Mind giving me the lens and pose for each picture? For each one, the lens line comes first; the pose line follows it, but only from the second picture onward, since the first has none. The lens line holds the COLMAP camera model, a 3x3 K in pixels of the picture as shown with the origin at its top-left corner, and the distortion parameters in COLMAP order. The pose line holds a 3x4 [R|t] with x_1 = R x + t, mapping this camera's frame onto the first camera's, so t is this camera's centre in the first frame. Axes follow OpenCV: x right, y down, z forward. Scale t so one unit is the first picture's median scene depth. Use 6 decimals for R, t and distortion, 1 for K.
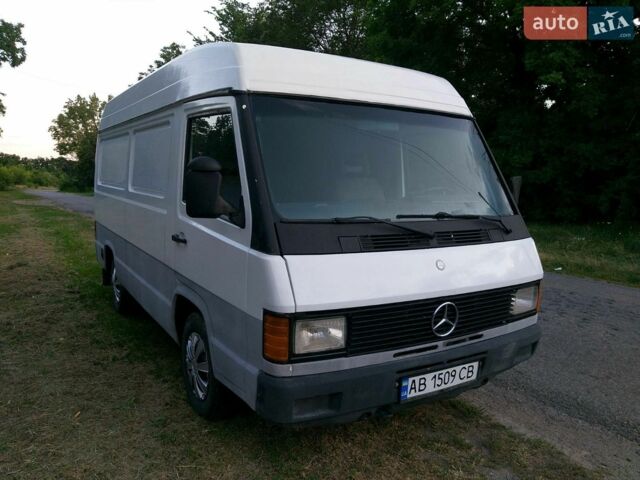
lens RADIAL K [[513.0, 0, 319.8], [0, 513.0, 240.2], [0, 0, 1]] dist [0.013854, -0.013987]
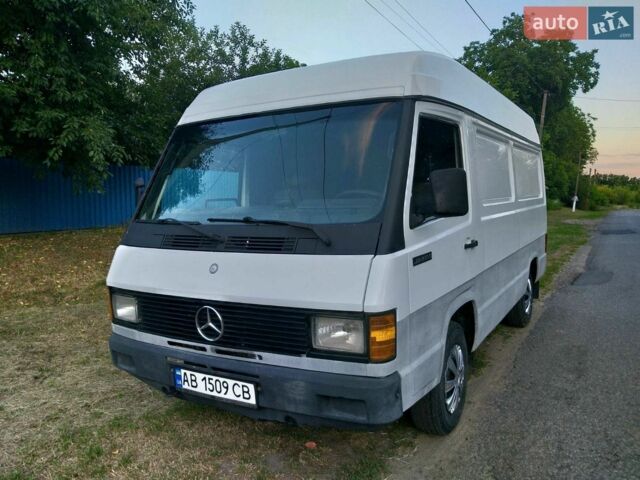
lens RADIAL K [[513.0, 0, 320.4], [0, 513.0, 239.8], [0, 0, 1]] dist [0.013854, -0.013987]
pose [[0.465530, 0.042269, -0.884022, 1.180987], [-0.078210, 0.996916, 0.006481, -0.029582], [0.881570, 0.066122, 0.467400, 0.695659]]
